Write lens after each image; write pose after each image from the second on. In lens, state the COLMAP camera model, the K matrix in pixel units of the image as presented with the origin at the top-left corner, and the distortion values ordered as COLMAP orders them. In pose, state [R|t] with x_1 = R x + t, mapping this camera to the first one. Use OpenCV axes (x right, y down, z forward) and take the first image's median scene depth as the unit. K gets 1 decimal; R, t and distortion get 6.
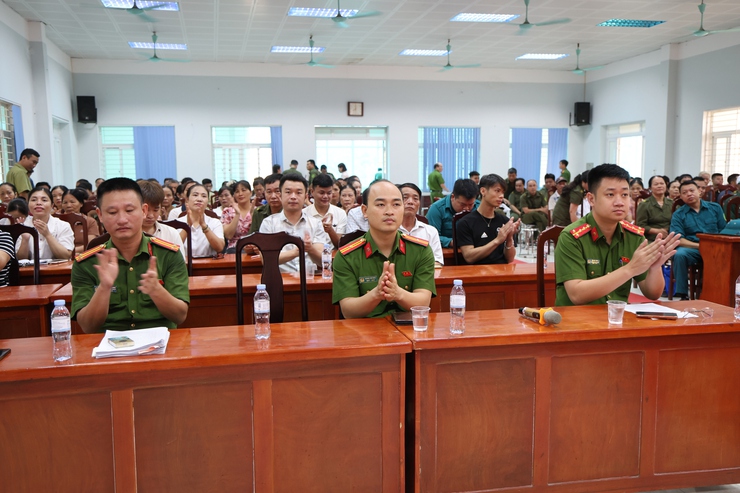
lens RADIAL K [[675.4, 0, 370.0], [0, 675.4, 246.5], [0, 0, 1]] dist [-0.016613, -0.006111]
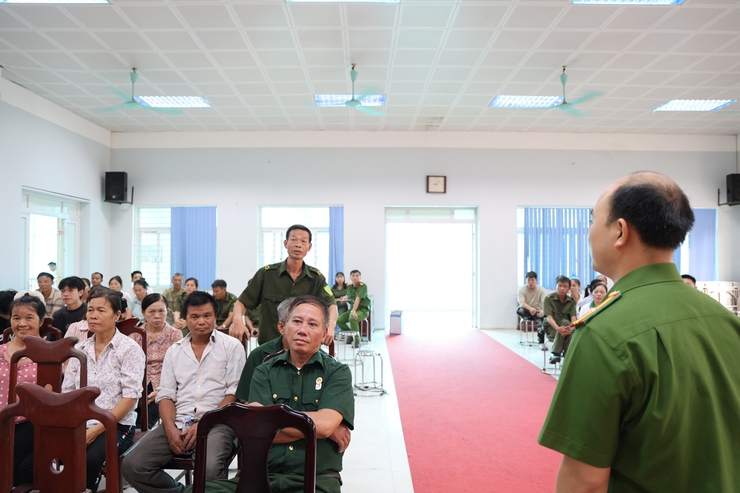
lens RADIAL K [[517.6, 0, 370.0], [0, 517.6, 246.5], [0, 0, 1]] dist [-0.134264, 0.127998]
pose [[0.978513, 0.007245, -0.206057, 0.028376], [-0.033434, 0.991731, -0.123899, -0.054573], [0.203455, 0.128126, 0.970665, 0.413984]]
